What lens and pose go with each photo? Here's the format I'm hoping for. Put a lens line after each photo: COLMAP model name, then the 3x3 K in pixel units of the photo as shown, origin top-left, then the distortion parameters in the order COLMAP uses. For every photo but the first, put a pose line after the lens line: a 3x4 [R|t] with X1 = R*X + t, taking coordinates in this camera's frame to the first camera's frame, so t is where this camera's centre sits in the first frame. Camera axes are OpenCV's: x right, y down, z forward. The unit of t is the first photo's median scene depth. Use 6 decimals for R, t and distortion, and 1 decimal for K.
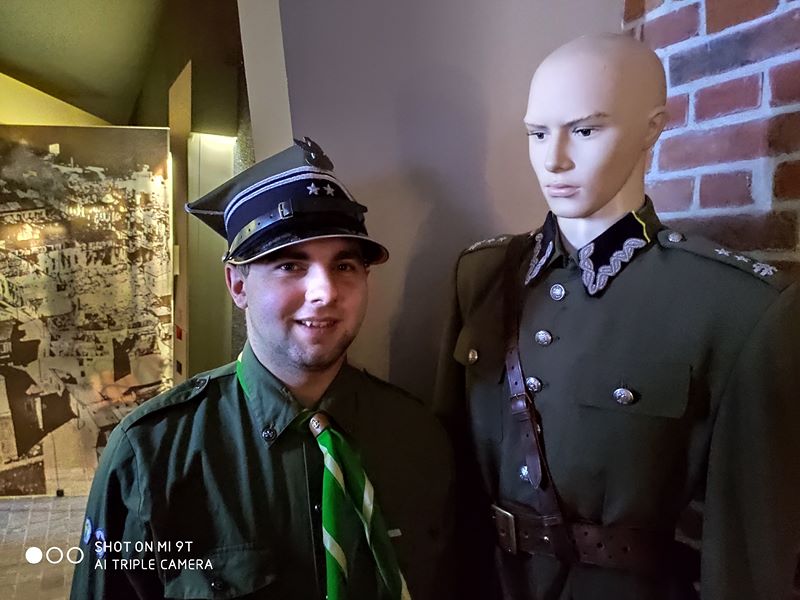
lens RADIAL K [[604.6, 0, 400.0], [0, 604.6, 300.0], [0, 0, 1]] dist [0.061489, -0.096445]
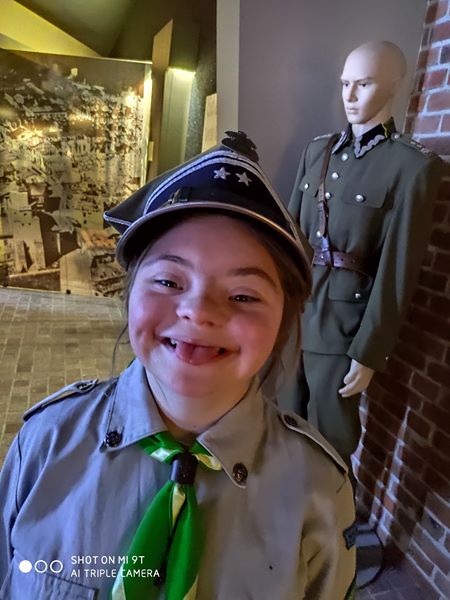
lens RADIAL K [[453.5, 0, 225.0], [0, 453.5, 300.0], [0, 0, 1]] dist [0.061489, -0.096445]
pose [[0.984784, 0.130726, -0.114504, 0.052325], [-0.106331, 0.974423, 0.197972, 0.150866], [0.137456, -0.182784, 0.973497, -0.594476]]
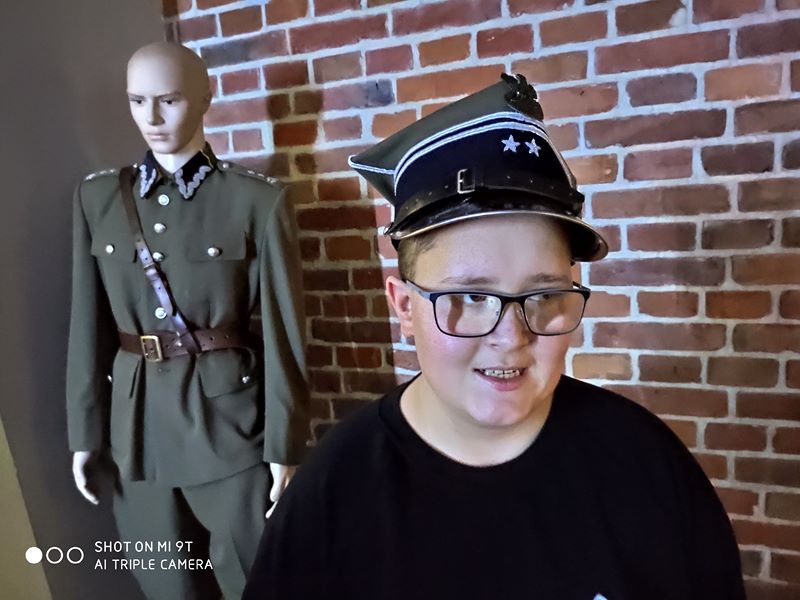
lens RADIAL K [[604.6, 0, 400.0], [0, 604.6, 300.0], [0, 0, 1]] dist [0.061489, -0.096445]
pose [[0.749191, -0.153050, 0.644429, -0.244606], [0.108681, 0.988156, 0.108336, 0.097187], [-0.653377, -0.011128, 0.756950, -0.446049]]
